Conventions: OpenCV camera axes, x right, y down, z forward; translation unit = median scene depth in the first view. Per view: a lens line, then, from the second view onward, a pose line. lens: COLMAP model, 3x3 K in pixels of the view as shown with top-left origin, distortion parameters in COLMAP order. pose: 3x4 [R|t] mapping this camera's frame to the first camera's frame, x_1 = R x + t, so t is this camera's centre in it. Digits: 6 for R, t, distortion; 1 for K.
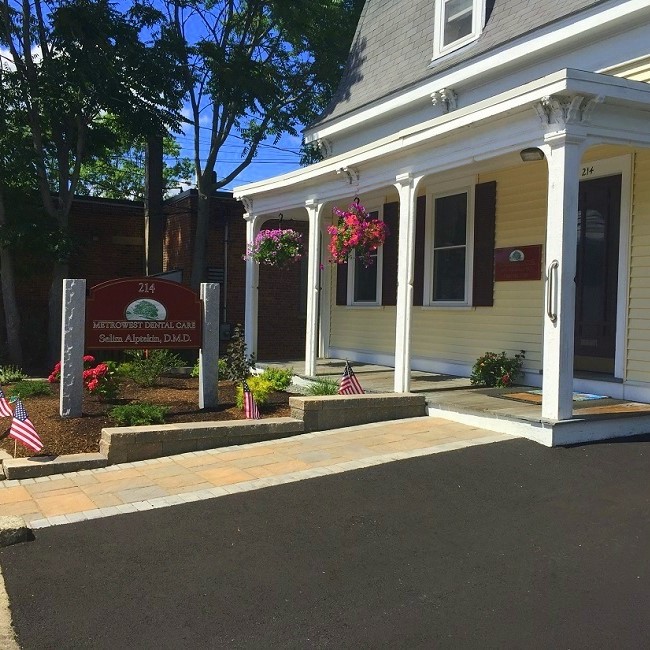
lens RADIAL K [[766.5, 0, 352.1], [0, 766.5, 324.4], [0, 0, 1]] dist [0.043923, 0.026697]
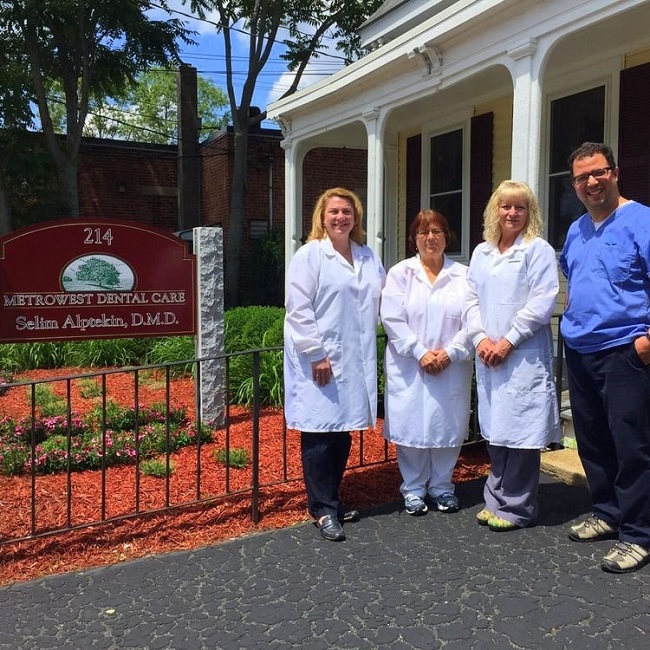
lens RADIAL K [[766.5, 0, 352.1], [0, 766.5, 324.4], [0, 0, 1]] dist [0.043923, 0.026697]
pose [[0.996656, -0.012765, -0.080703, -0.021343], [0.017233, 0.998343, 0.054911, -0.008524], [0.079868, -0.056118, 0.995225, 0.400976]]
